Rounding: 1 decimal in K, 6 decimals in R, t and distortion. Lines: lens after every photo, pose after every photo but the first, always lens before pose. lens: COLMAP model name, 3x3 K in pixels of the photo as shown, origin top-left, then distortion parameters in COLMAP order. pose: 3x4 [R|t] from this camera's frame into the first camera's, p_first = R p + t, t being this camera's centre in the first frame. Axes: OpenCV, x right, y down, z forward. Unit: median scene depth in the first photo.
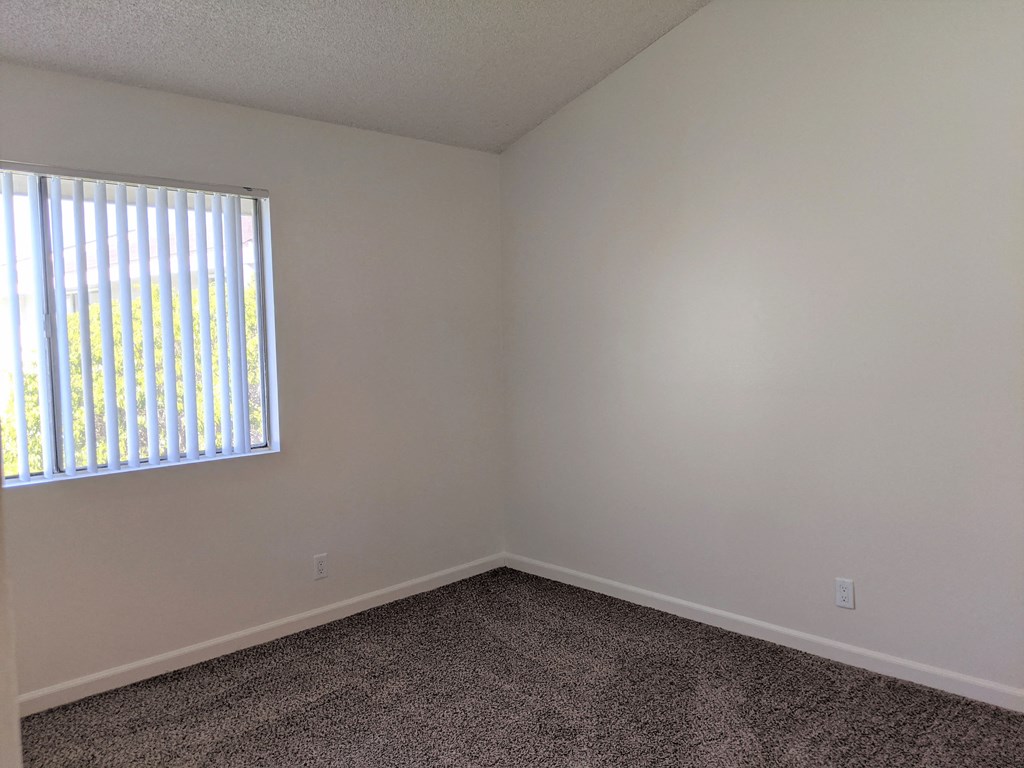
lens RADIAL K [[840.0, 0, 512.0], [0, 840.0, 384.0], [0, 0, 1]] dist [0.038864, -0.070631]
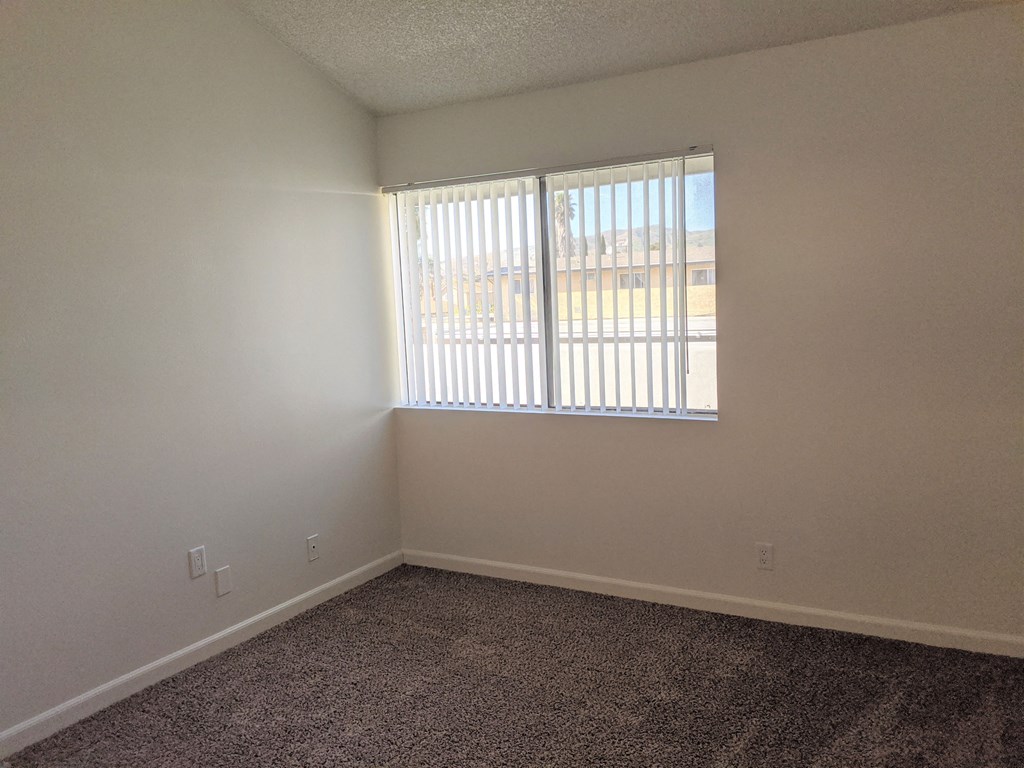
lens RADIAL K [[778.5, 0, 512.0], [0, 778.5, 384.0], [0, 0, 1]] dist [0.005874, -0.053281]
pose [[0.249590, 0.104441, -0.962703, 0.578838], [-0.035047, 0.994490, 0.098803, -0.046109], [0.967717, 0.009080, 0.251875, 0.632934]]
